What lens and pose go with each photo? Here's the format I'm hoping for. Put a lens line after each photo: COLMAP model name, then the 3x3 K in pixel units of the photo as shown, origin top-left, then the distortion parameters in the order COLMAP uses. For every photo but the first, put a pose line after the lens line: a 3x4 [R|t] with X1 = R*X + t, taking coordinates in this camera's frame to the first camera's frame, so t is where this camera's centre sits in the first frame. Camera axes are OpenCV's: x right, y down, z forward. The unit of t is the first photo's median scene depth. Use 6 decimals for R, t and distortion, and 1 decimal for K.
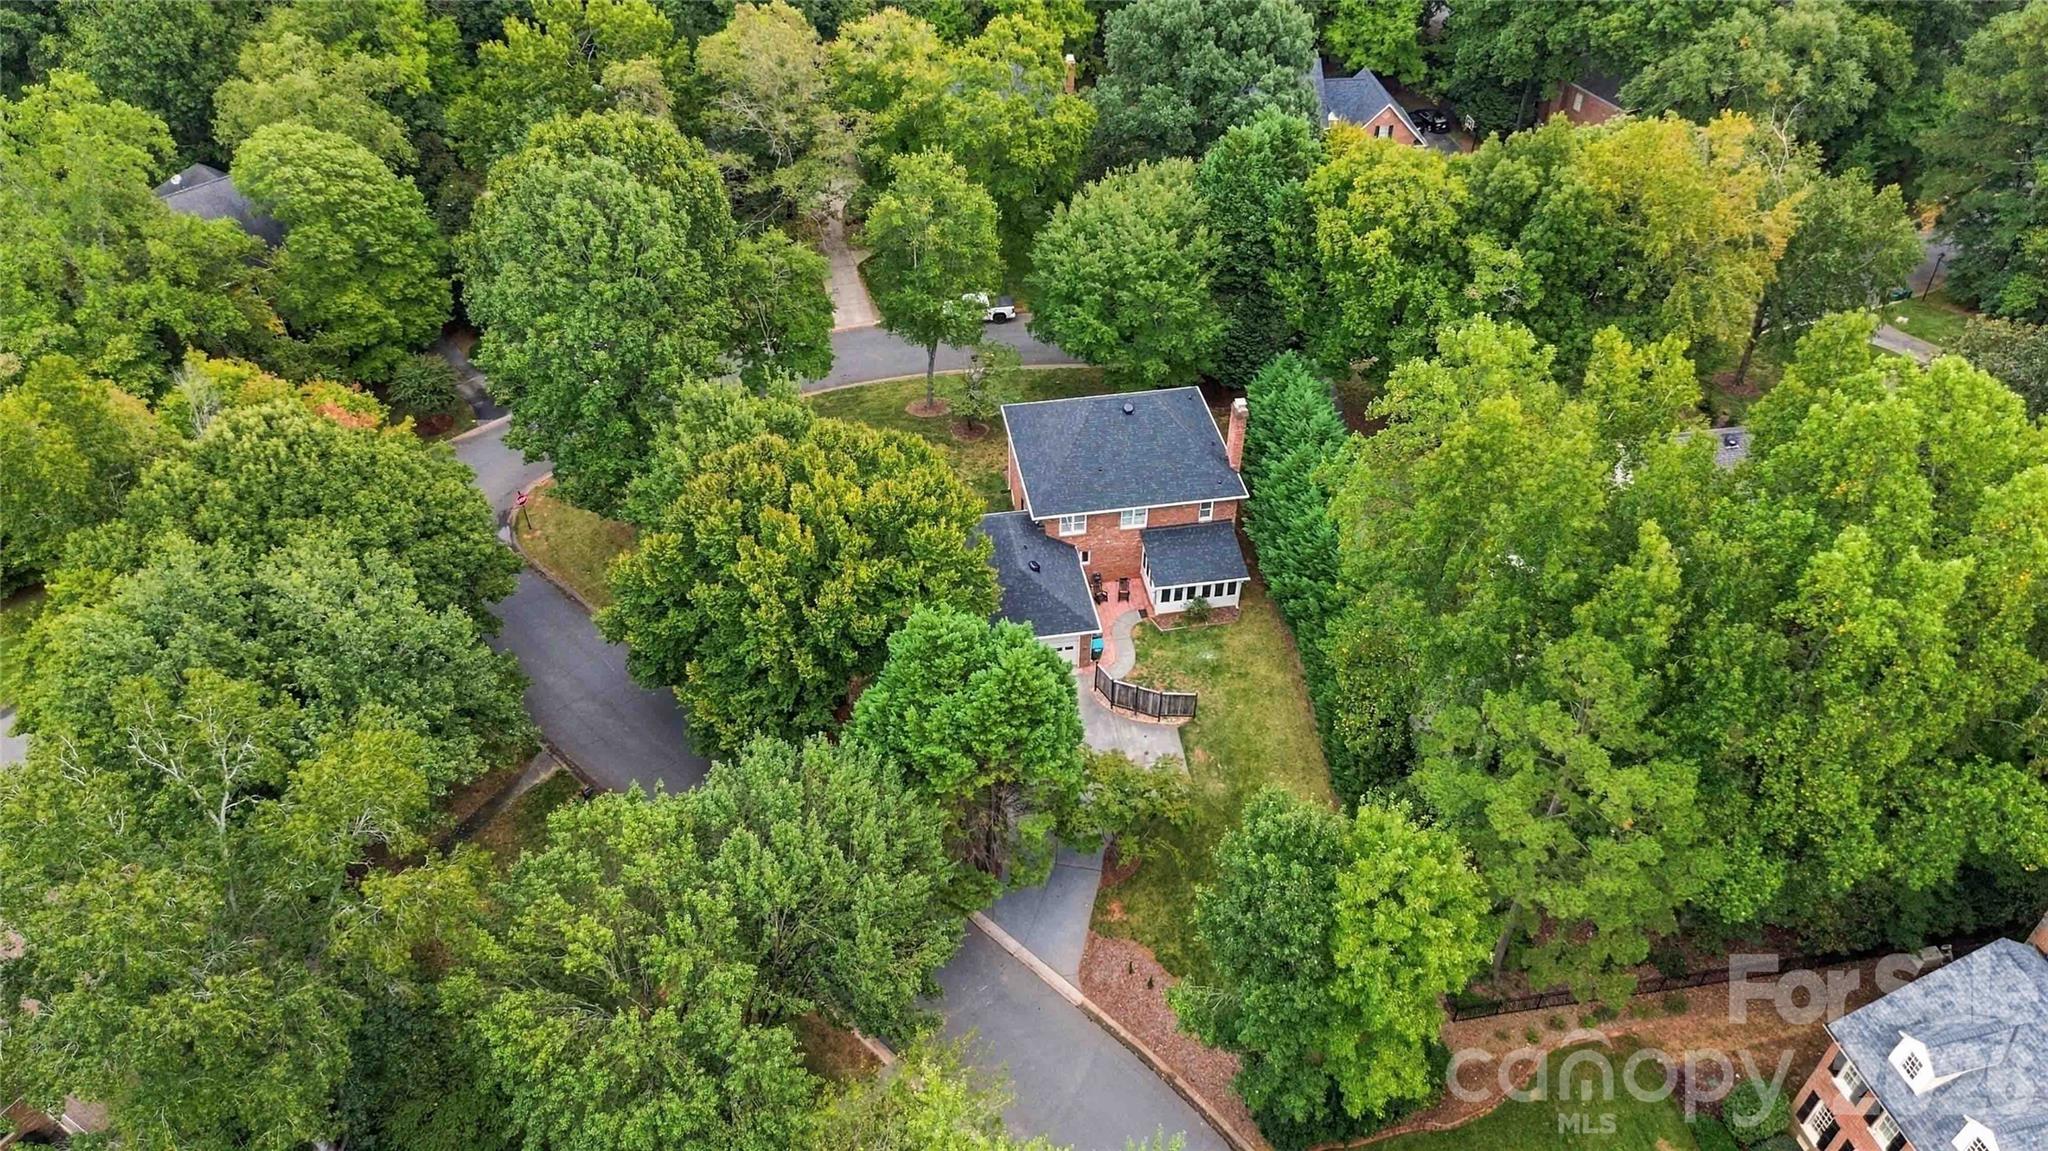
lens RADIAL K [[1446.0, 0, 1023.4], [0, 1446.0, 581.9], [0, 0, 1]] dist [0.032070, -0.030563]
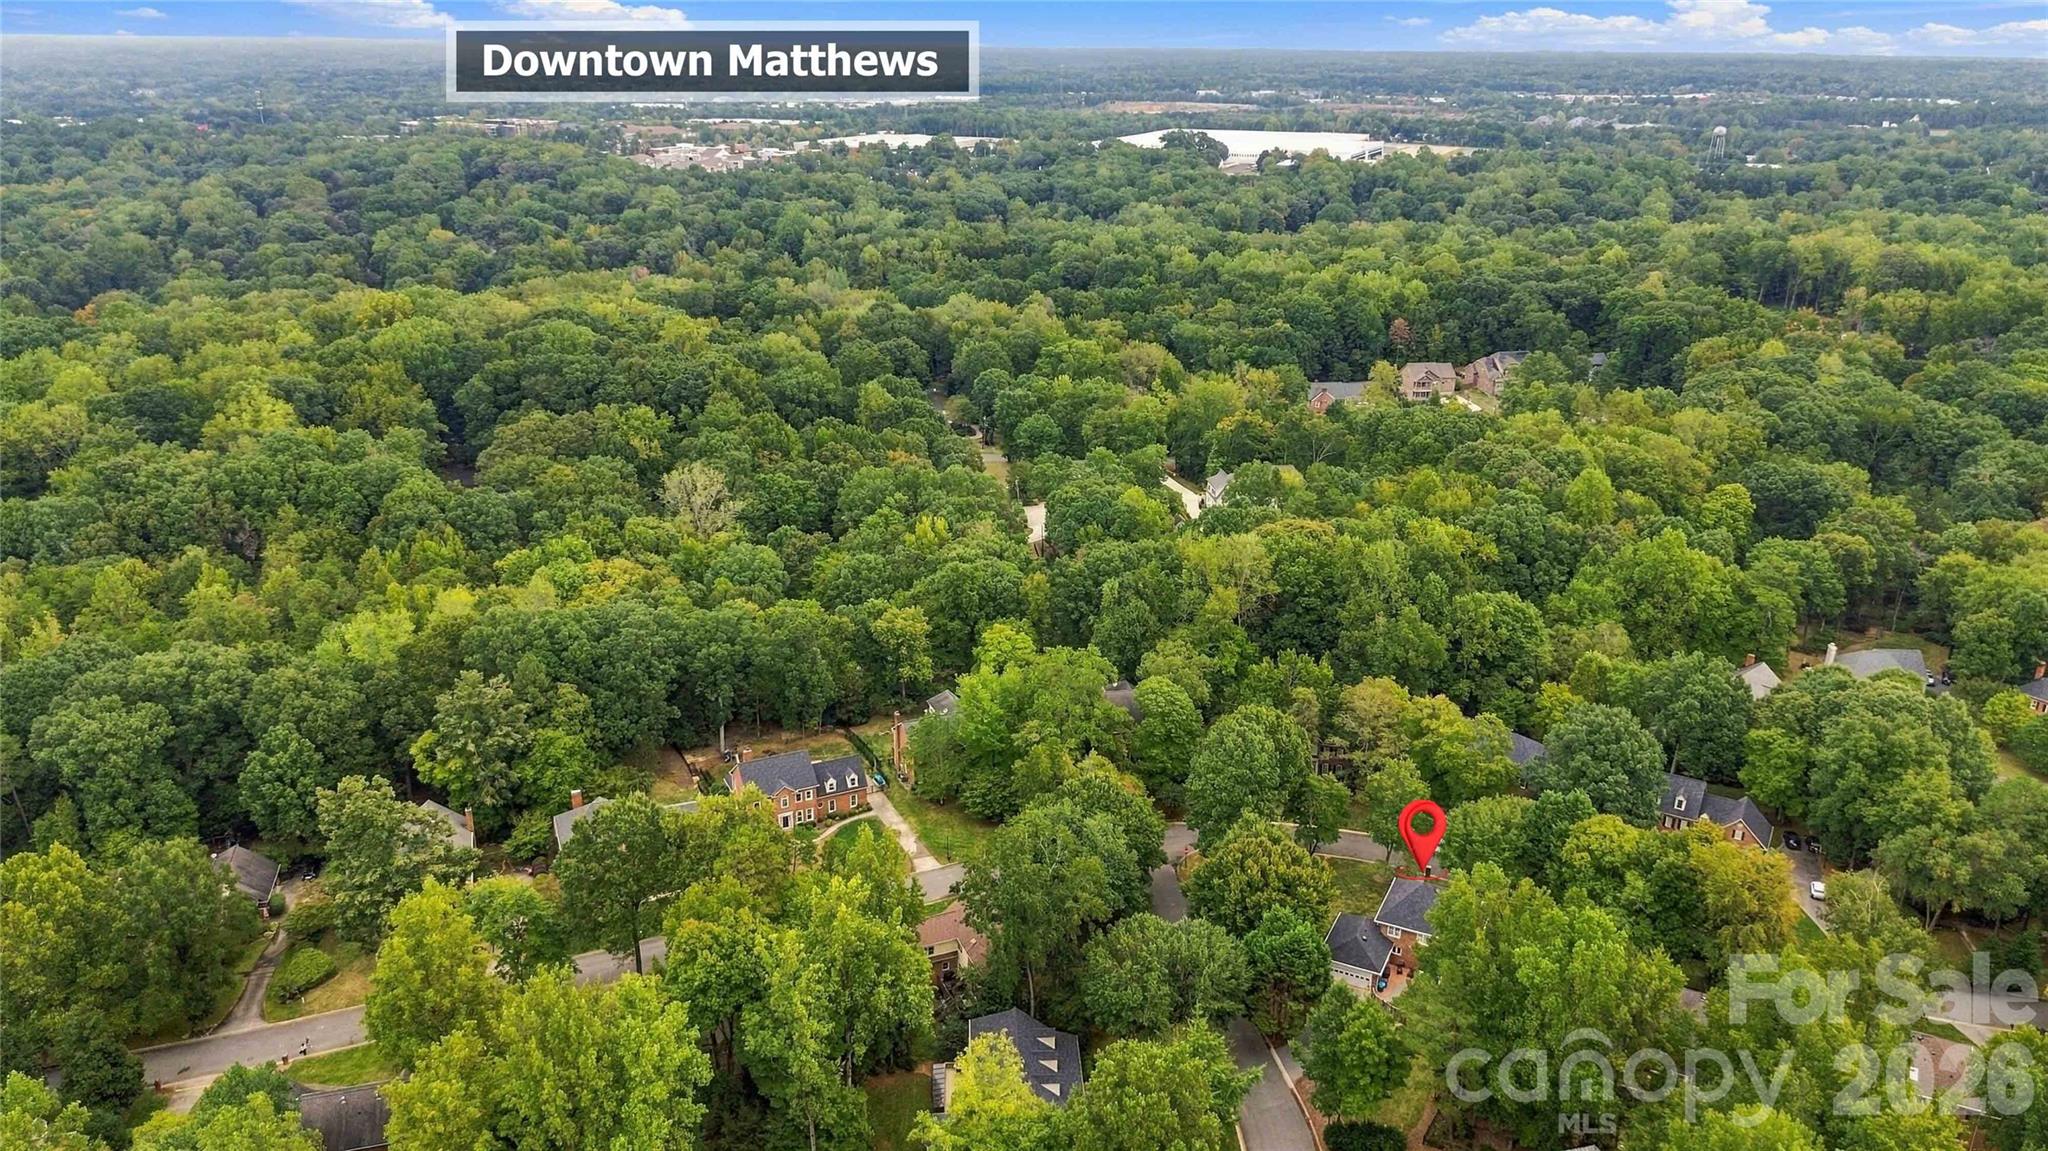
lens RADIAL K [[1446.0, 0, 1023.9], [0, 1446.0, 577.2], [0, 0, 1]] dist [0.032070, -0.030563]
pose [[0.804897, 0.204925, -0.556908, 0.723050], [-0.396608, 0.883859, -0.247983, 0.262580], [0.441410, 0.420475, 0.792690, -1.264973]]
